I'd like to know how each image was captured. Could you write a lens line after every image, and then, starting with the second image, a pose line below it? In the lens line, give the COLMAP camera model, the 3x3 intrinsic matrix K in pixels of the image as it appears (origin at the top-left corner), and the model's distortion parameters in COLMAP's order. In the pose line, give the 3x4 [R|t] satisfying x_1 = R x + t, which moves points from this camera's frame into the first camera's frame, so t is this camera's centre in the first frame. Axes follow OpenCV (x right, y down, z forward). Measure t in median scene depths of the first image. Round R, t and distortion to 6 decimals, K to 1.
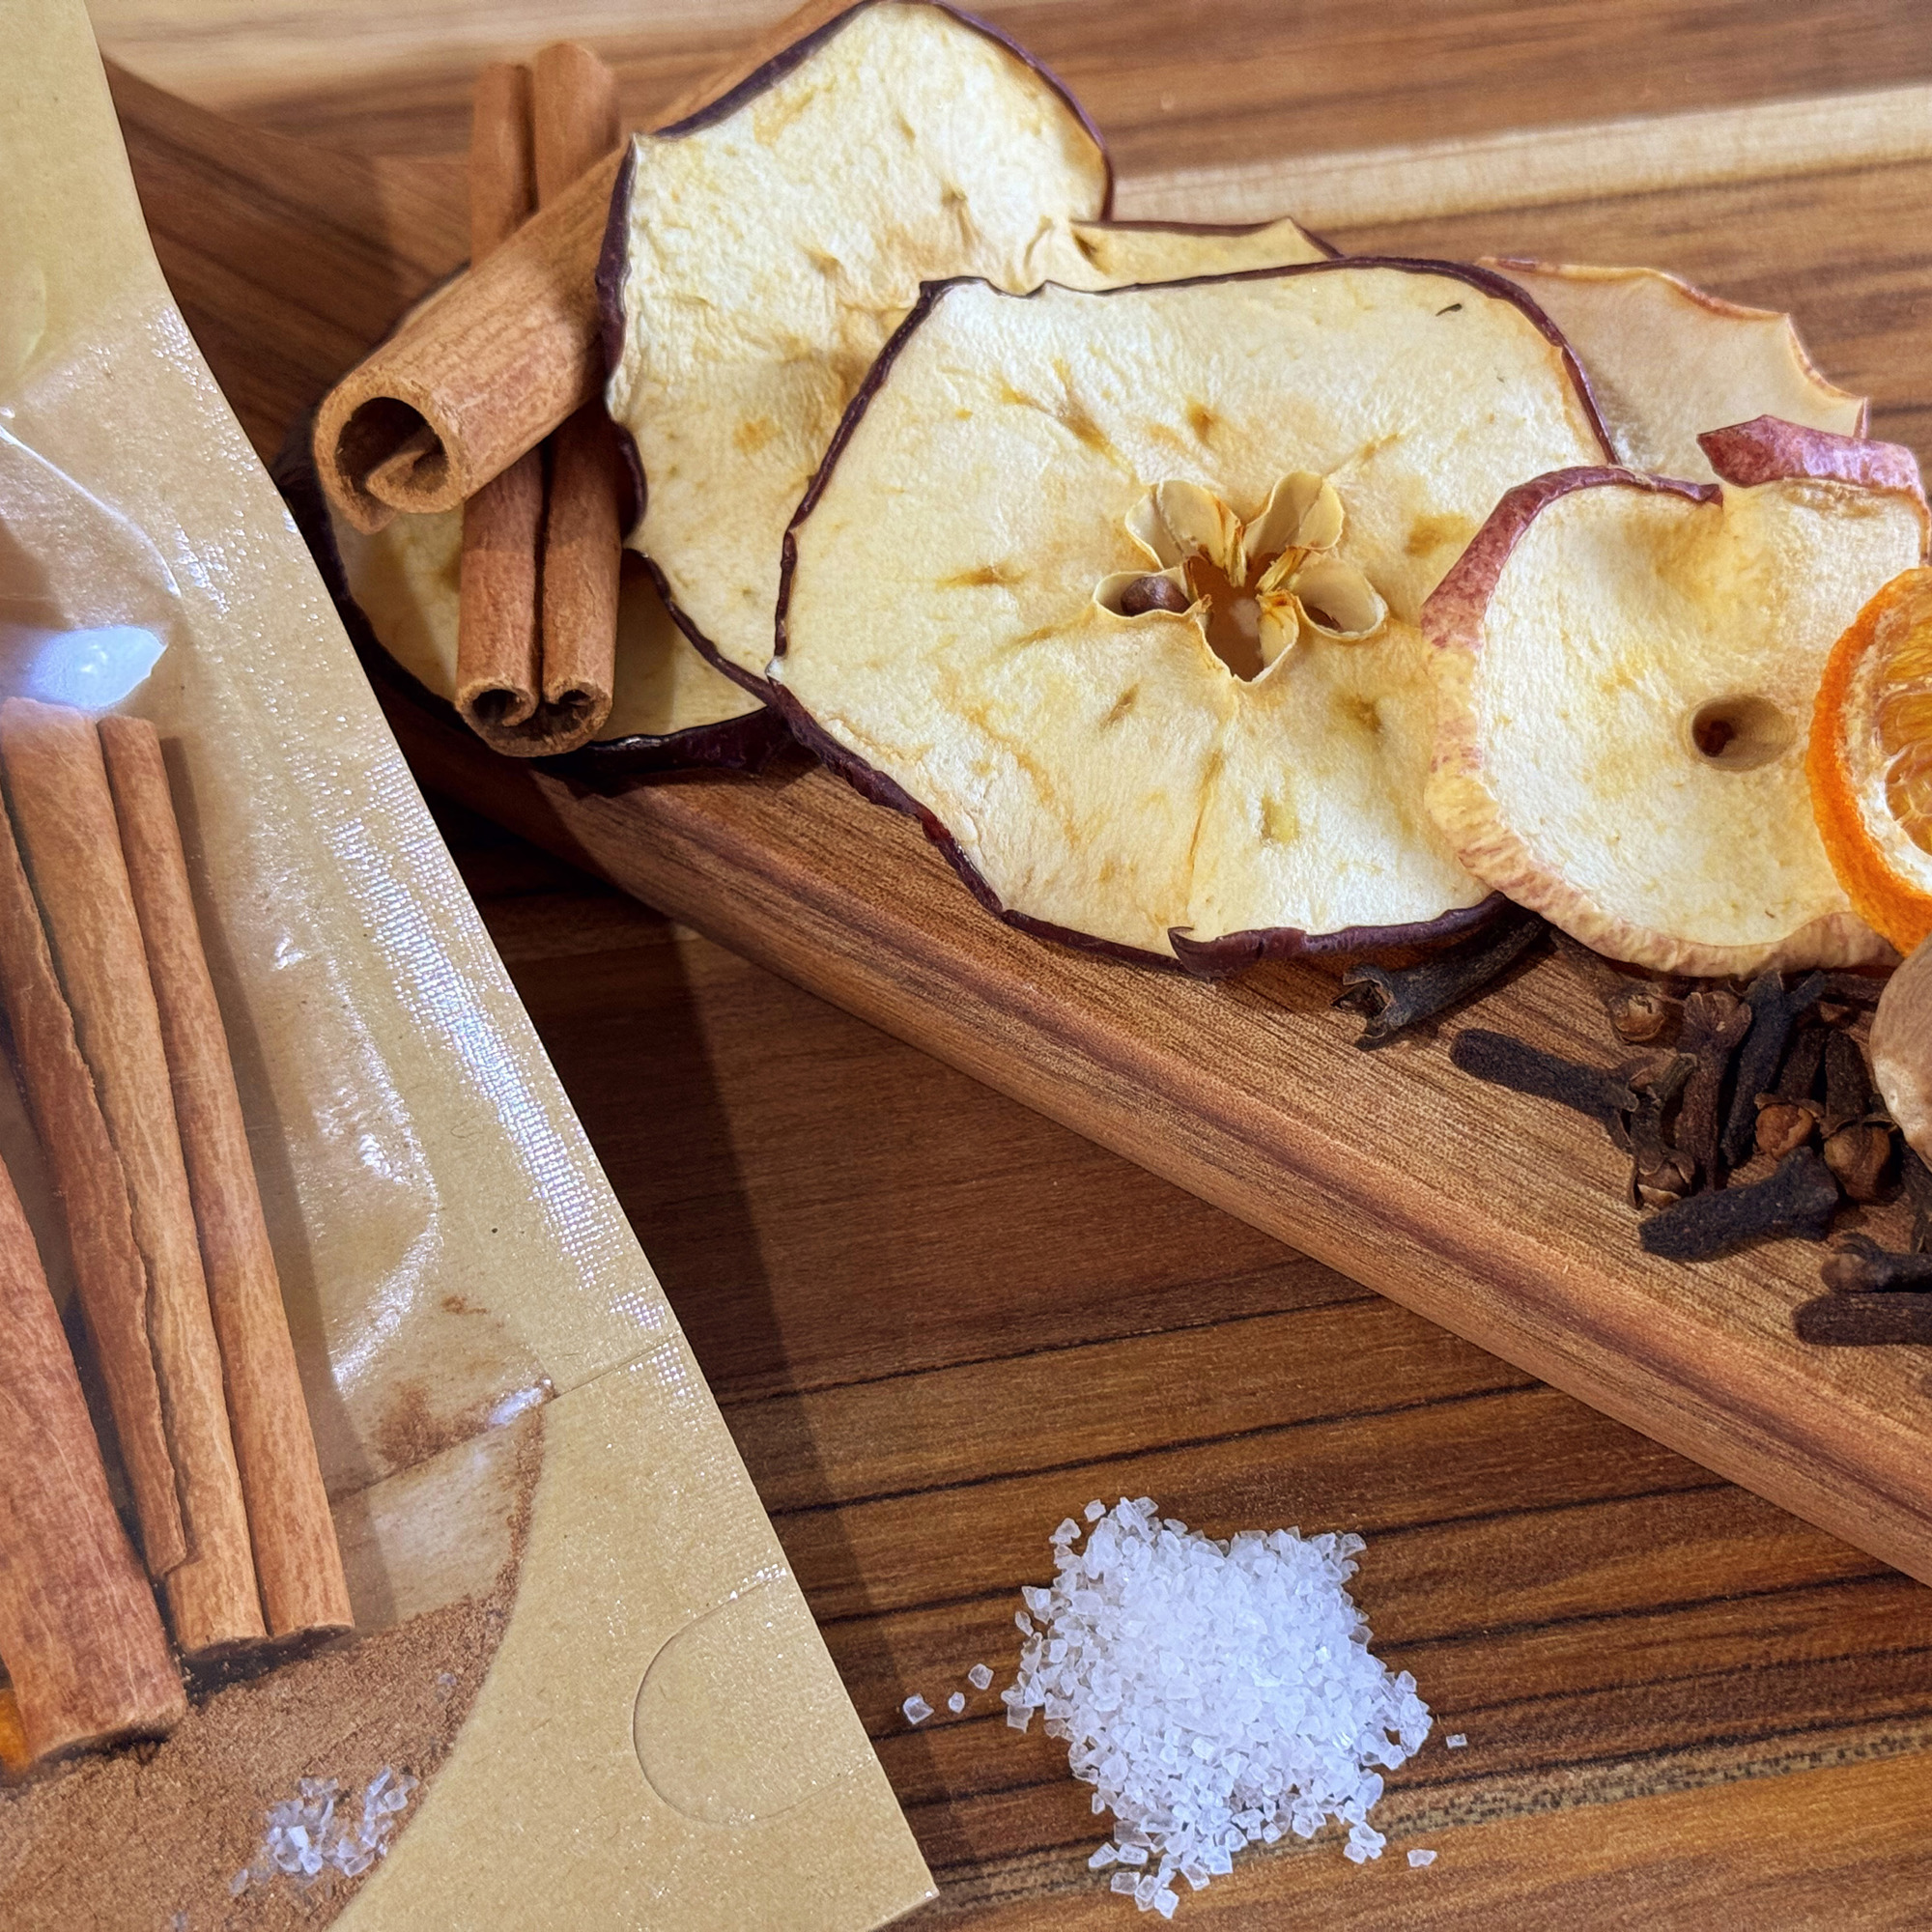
lens RADIAL K [[3757.4, 0, 1203.1], [0, 3757.4, 1013.3], [0, 0, 1]] dist [0.142762, -0.188539]
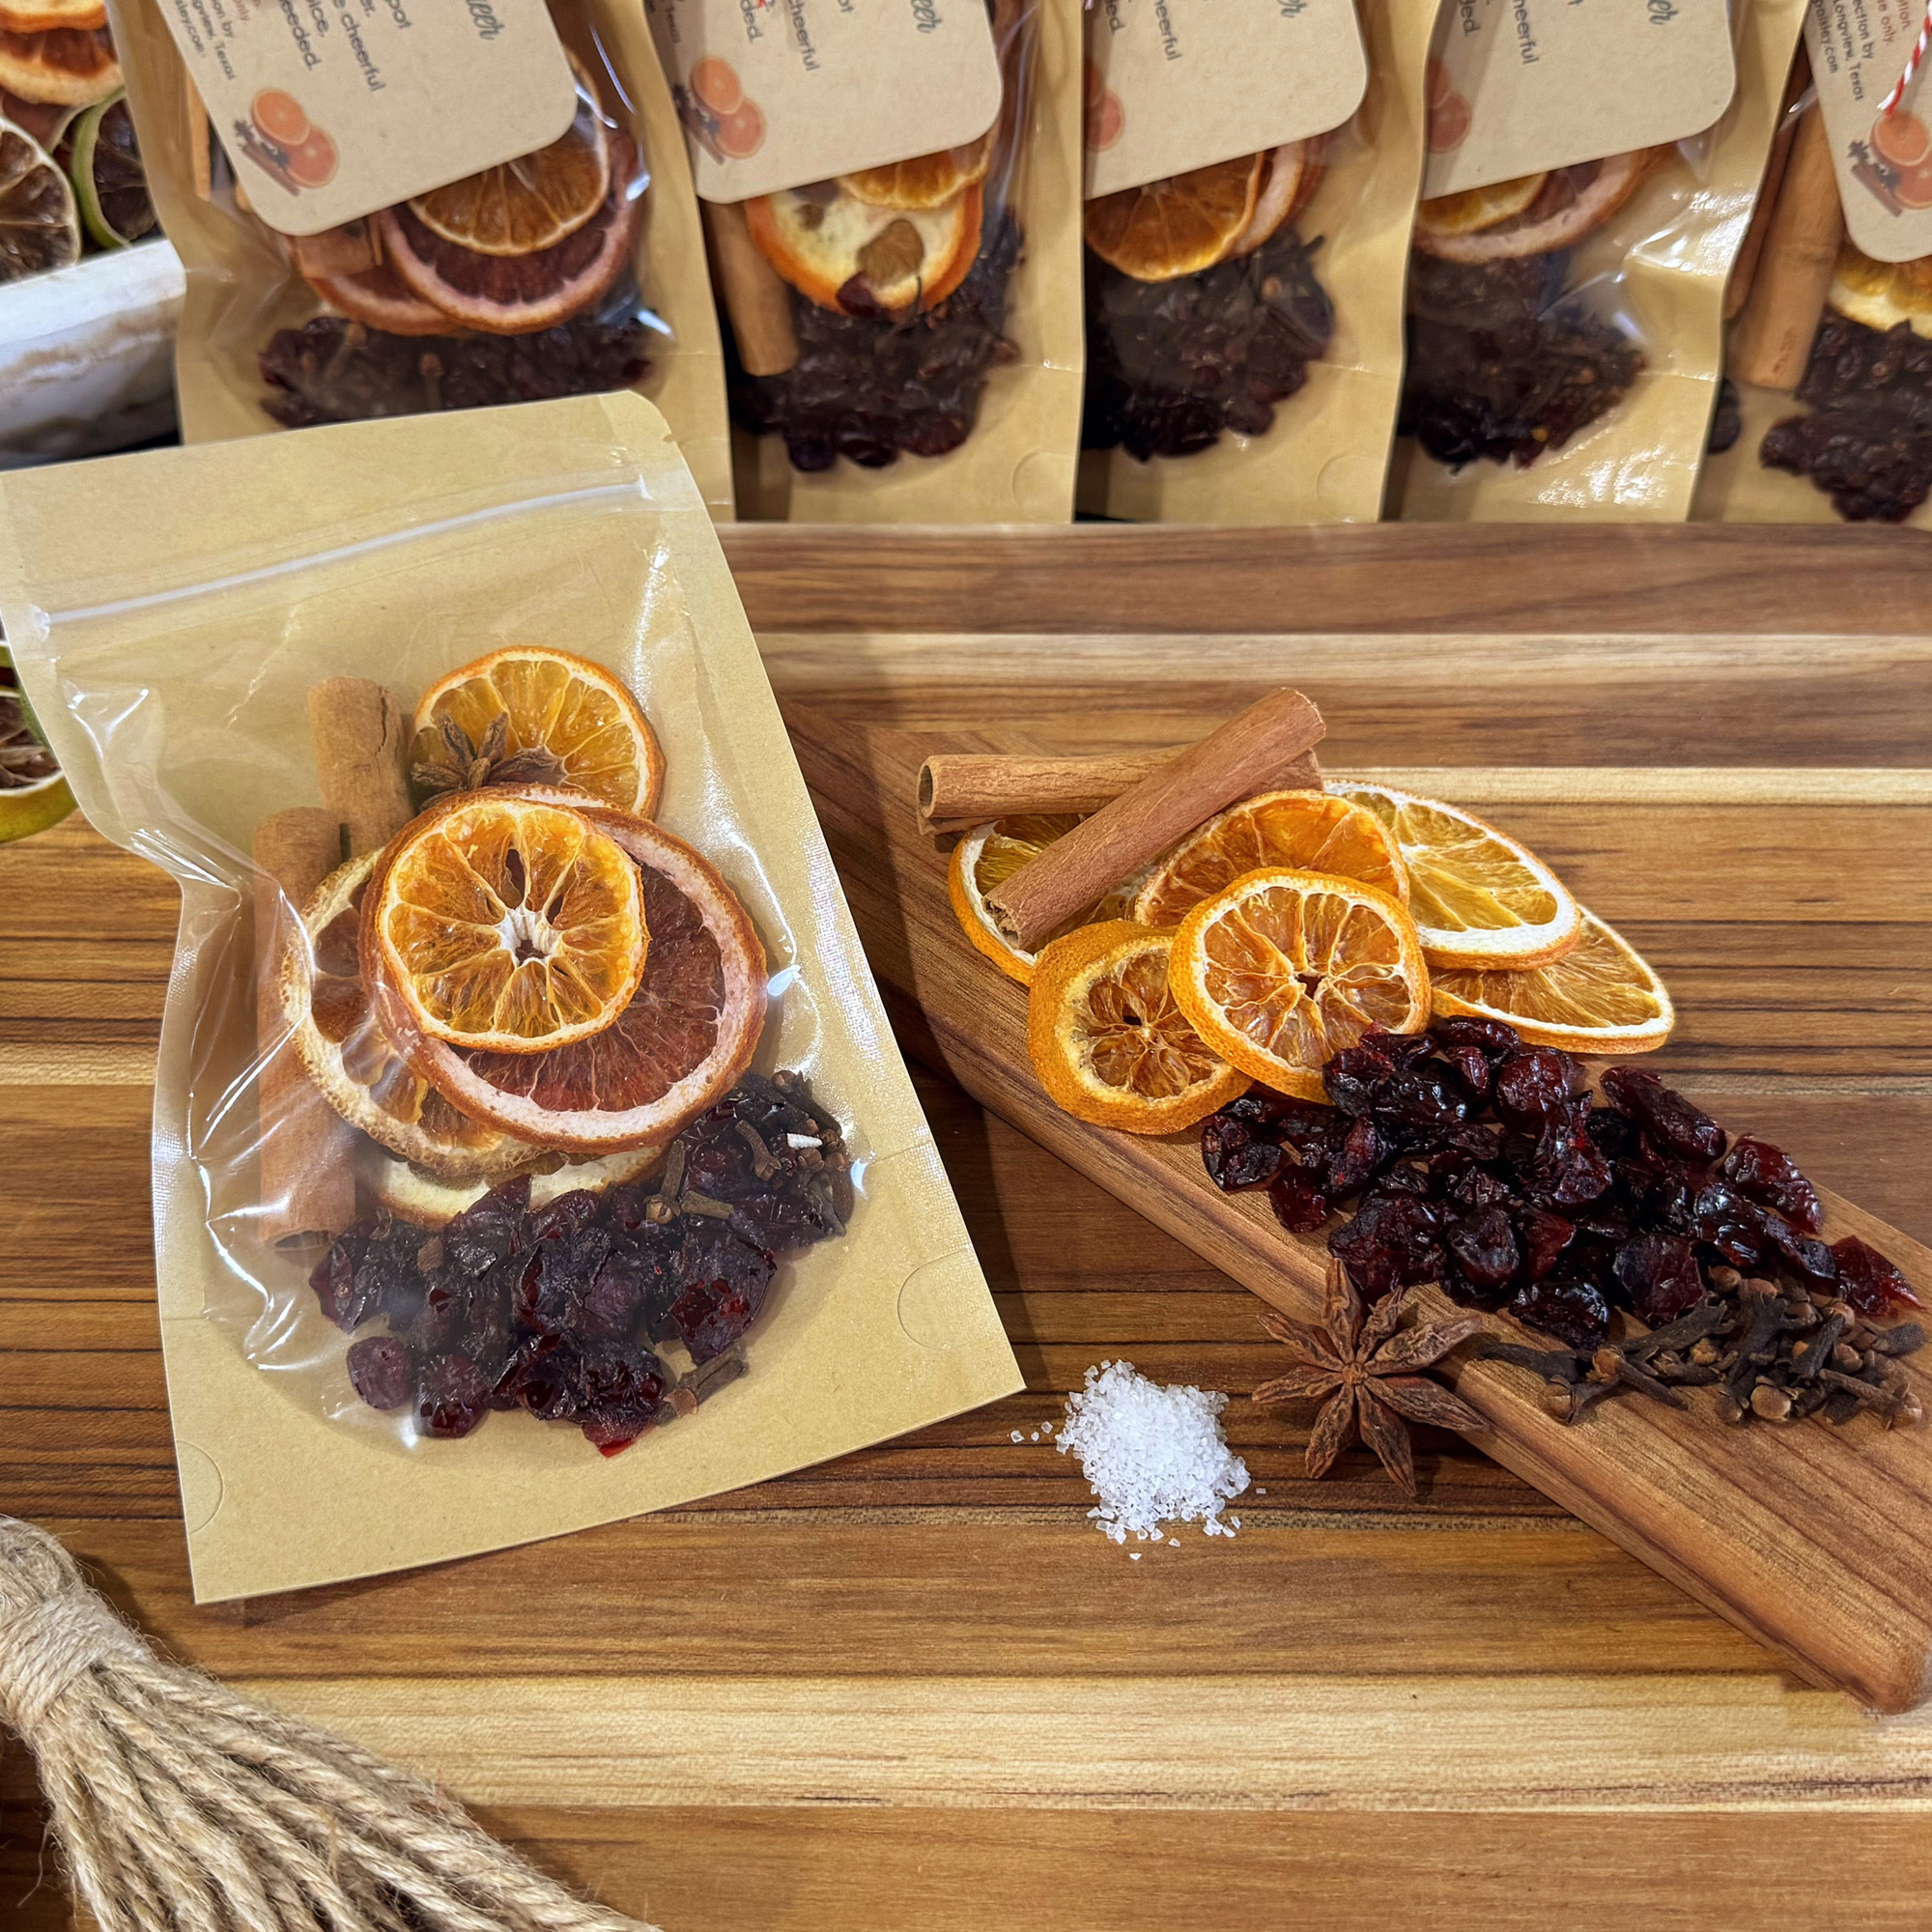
lens RADIAL K [[2437.8, 0, 825.2], [0, 2437.8, 885.2], [0, 0, 1]] dist [0.198355, -0.550775]
pose [[0.981491, 0.123180, -0.146635, -0.013917], [-0.142838, 0.980893, -0.132084, 0.072678], [0.127563, 0.150585, 0.980333, -0.484449]]
